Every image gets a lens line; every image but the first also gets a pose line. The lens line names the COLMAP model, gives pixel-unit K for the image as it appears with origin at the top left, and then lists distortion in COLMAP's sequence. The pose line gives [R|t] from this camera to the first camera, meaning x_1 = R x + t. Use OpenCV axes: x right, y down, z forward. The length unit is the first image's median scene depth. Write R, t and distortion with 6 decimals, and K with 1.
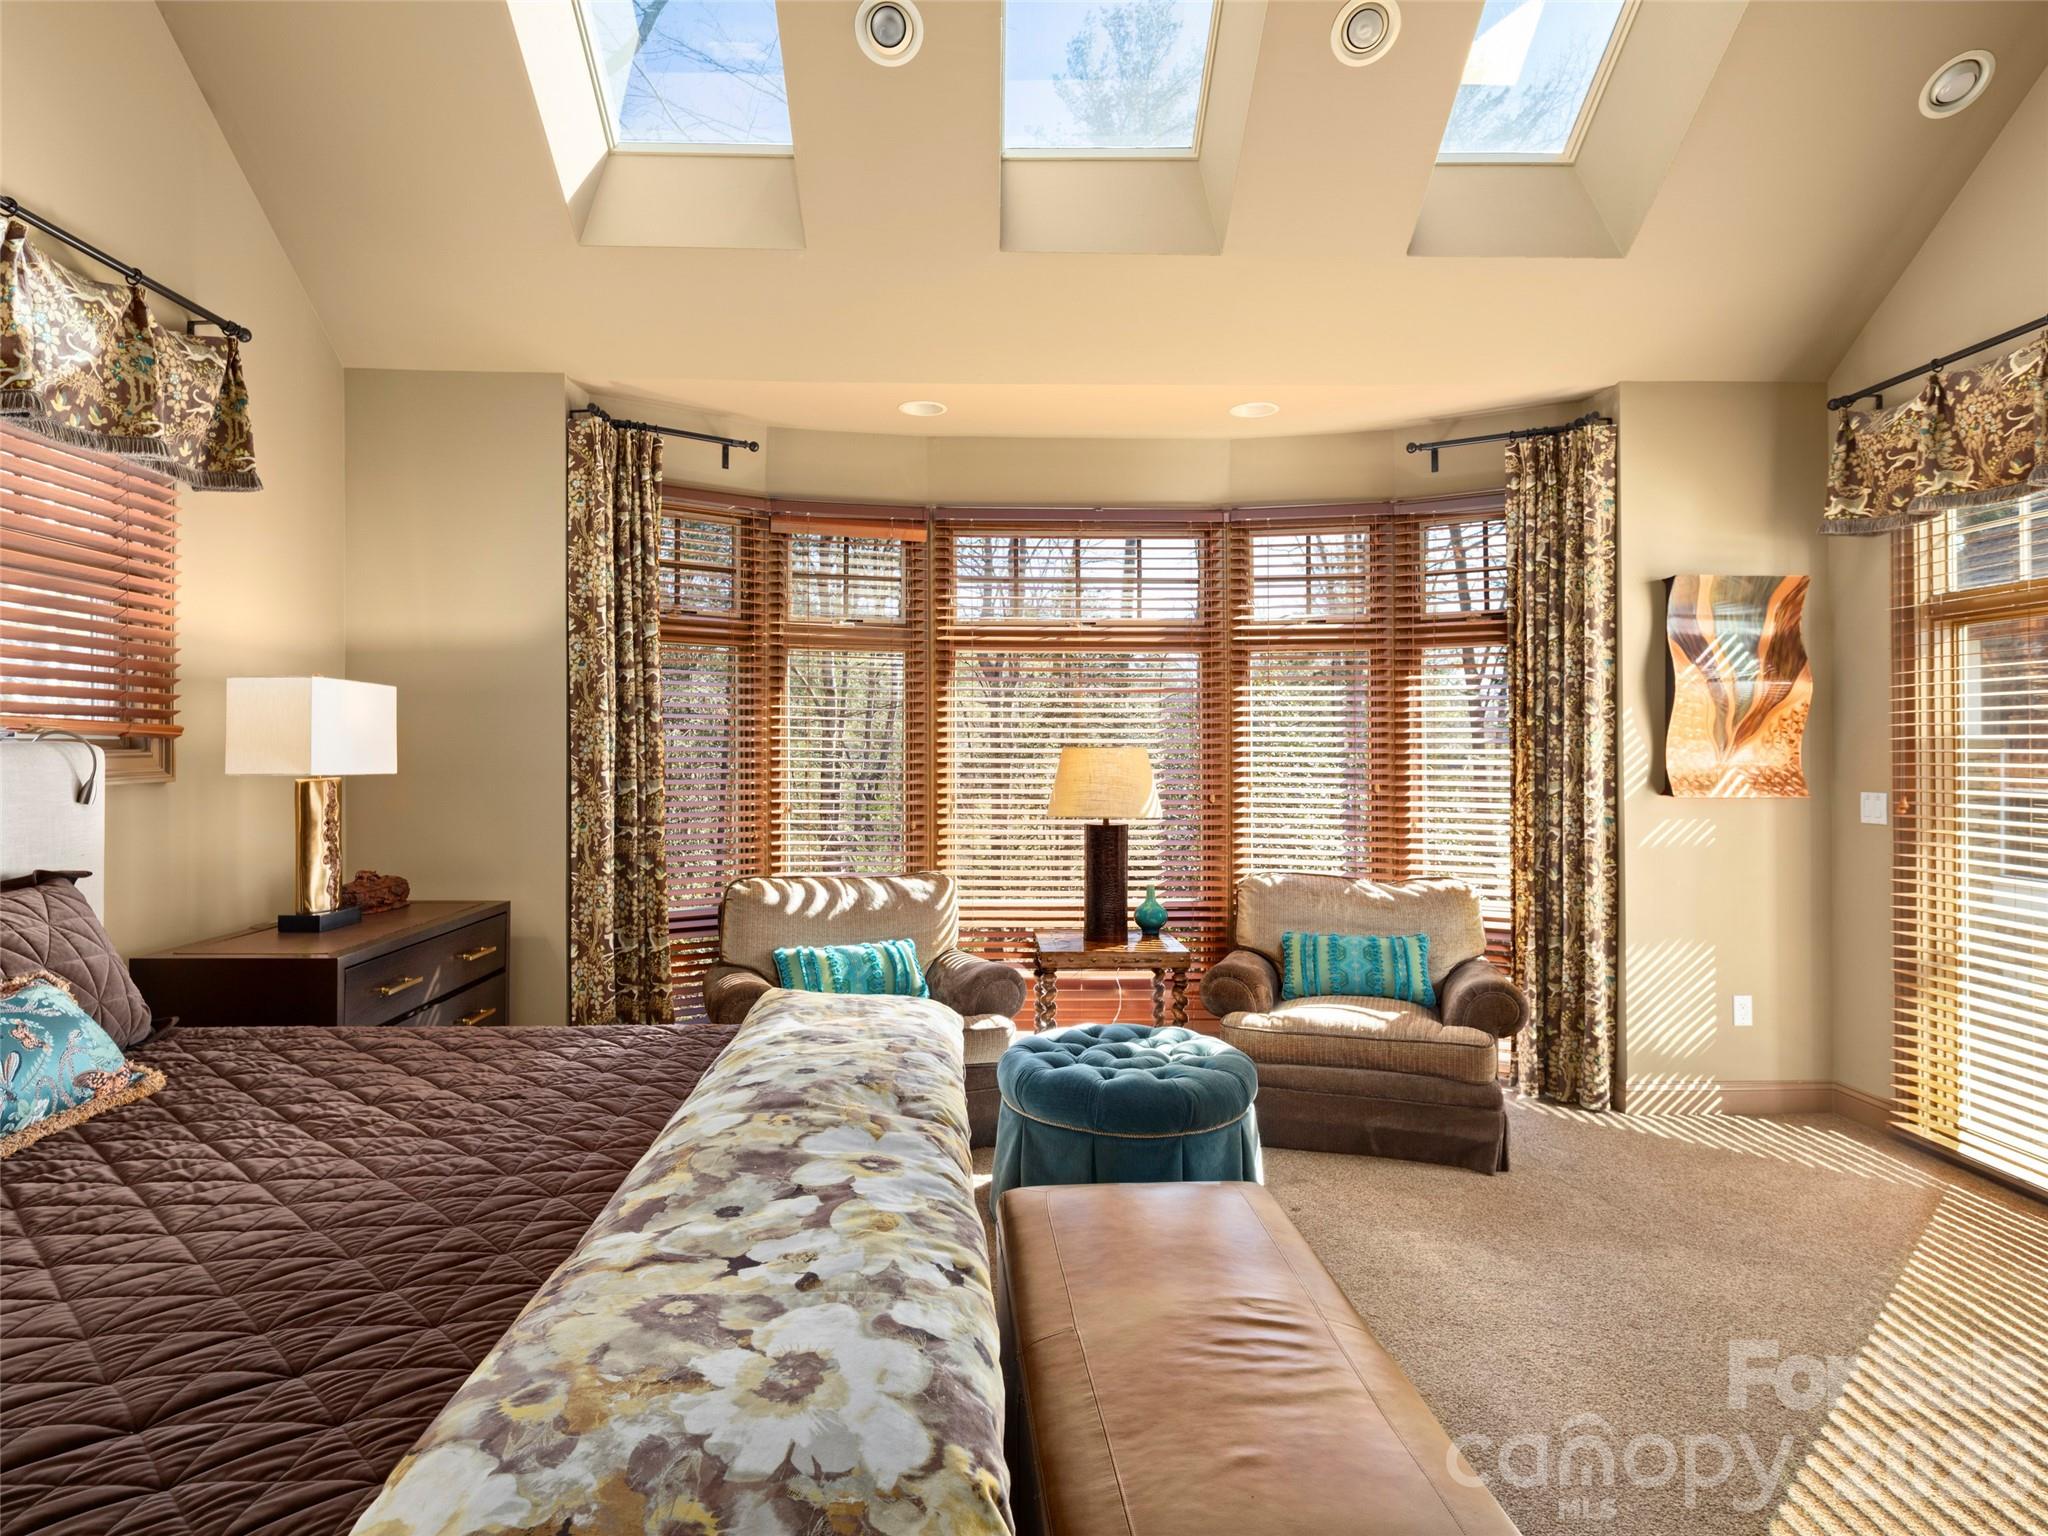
lens RADIAL K [[1119.3, 0, 1025.2], [0, 1119.3, 768.0], [0, 0, 1]] dist [0.001803, 0.000673]
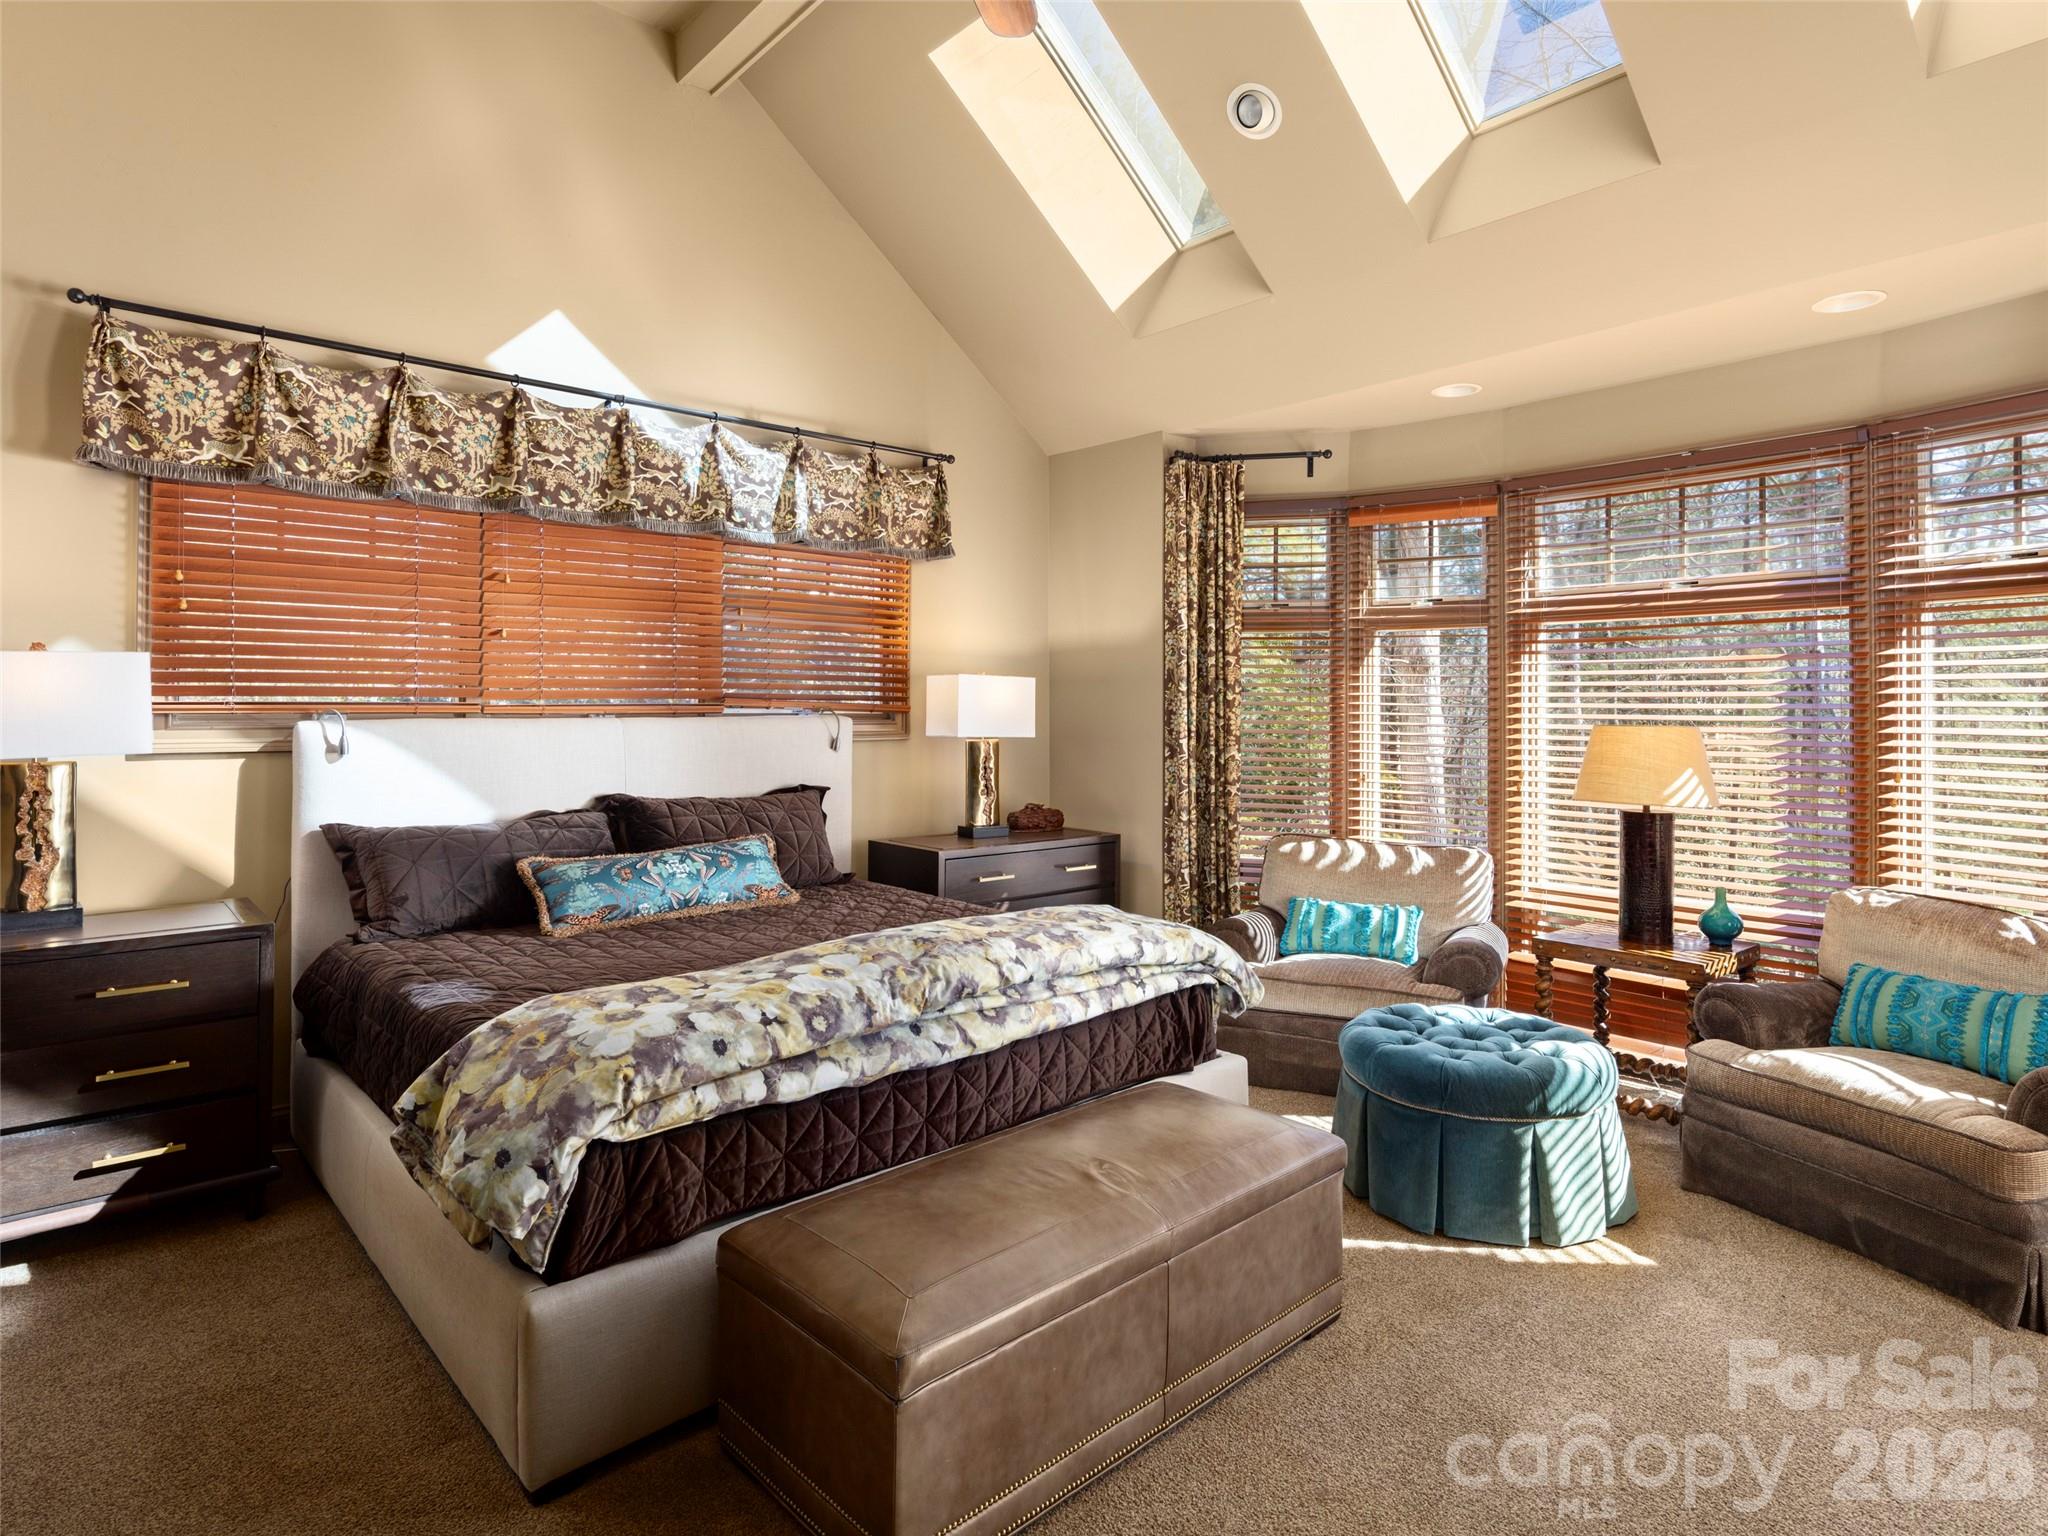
lens RADIAL K [[1119.3, 0, 1026.7], [0, 1119.3, 751.2], [0, 0, 1]] dist [0.001803, 0.000673]
pose [[0.645574, 0.031252, -0.763058, 0.467016], [-0.019885, 0.999511, 0.024113, -0.010235], [0.763439, -0.000393, 0.645880, 0.044998]]
